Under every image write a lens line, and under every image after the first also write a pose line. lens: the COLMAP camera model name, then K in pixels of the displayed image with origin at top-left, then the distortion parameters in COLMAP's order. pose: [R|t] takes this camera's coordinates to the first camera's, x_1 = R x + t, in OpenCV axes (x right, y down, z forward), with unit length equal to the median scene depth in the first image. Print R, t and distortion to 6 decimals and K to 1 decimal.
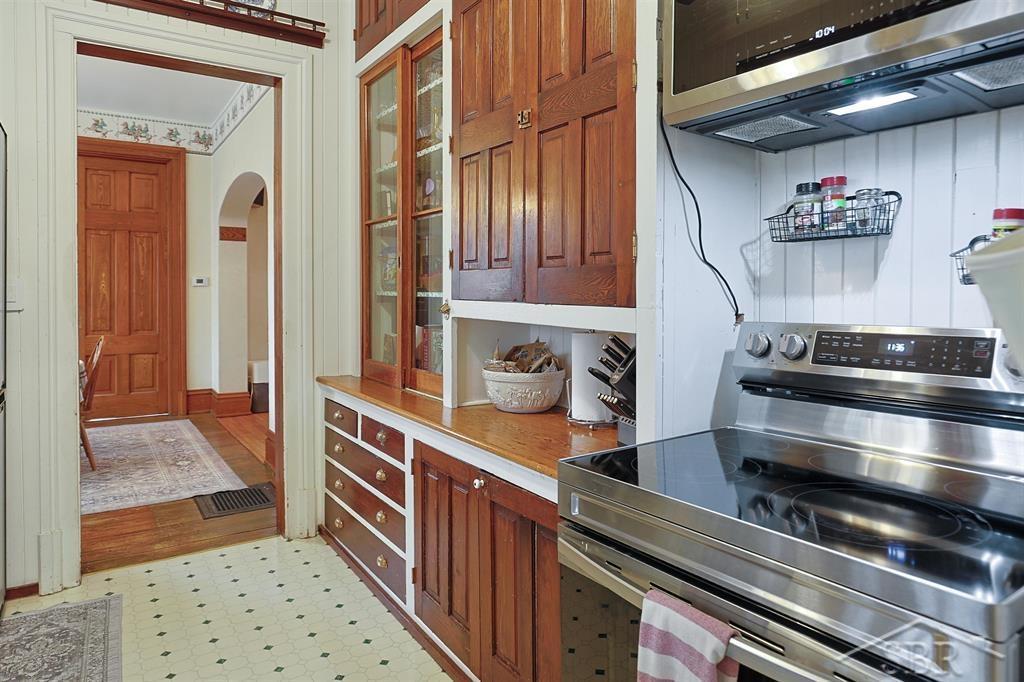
lens RADIAL K [[620.6, 0, 514.6], [0, 620.6, 317.8], [0, 0, 1]] dist [-0.017469, 0.001699]
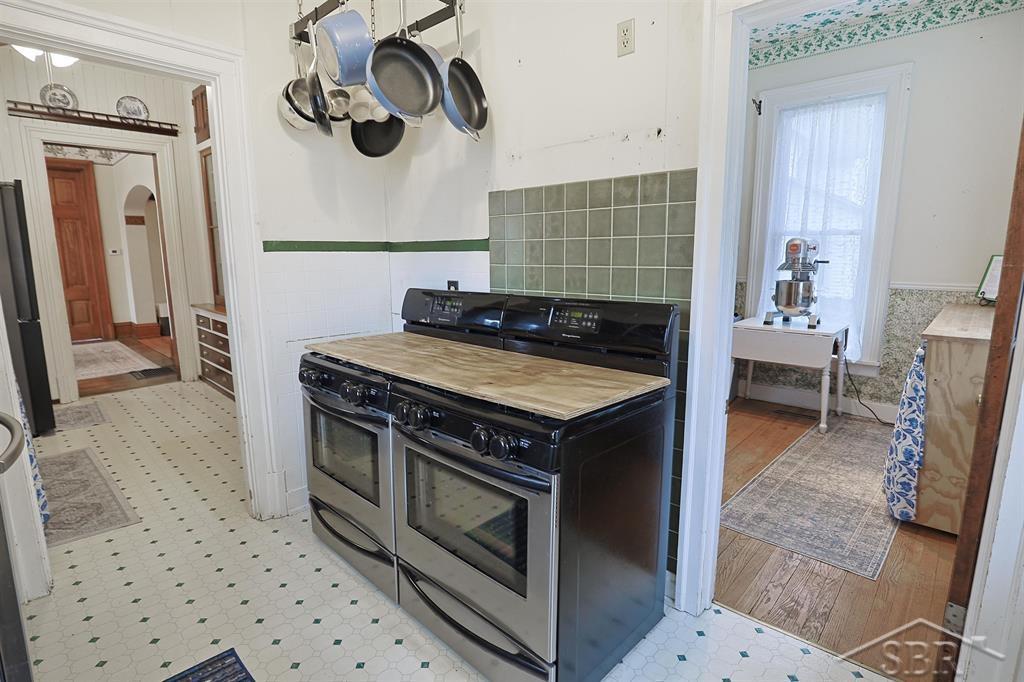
lens RADIAL K [[501.3, 0, 510.6], [0, 501.3, 338.6], [0, 0, 1]] dist [-0.040574, 0.009265]
pose [[0.976489, -0.045980, 0.210606, 0.280232], [0.015630, 0.989518, 0.143561, -0.008162], [-0.214999, -0.136894, 0.966972, -0.631974]]
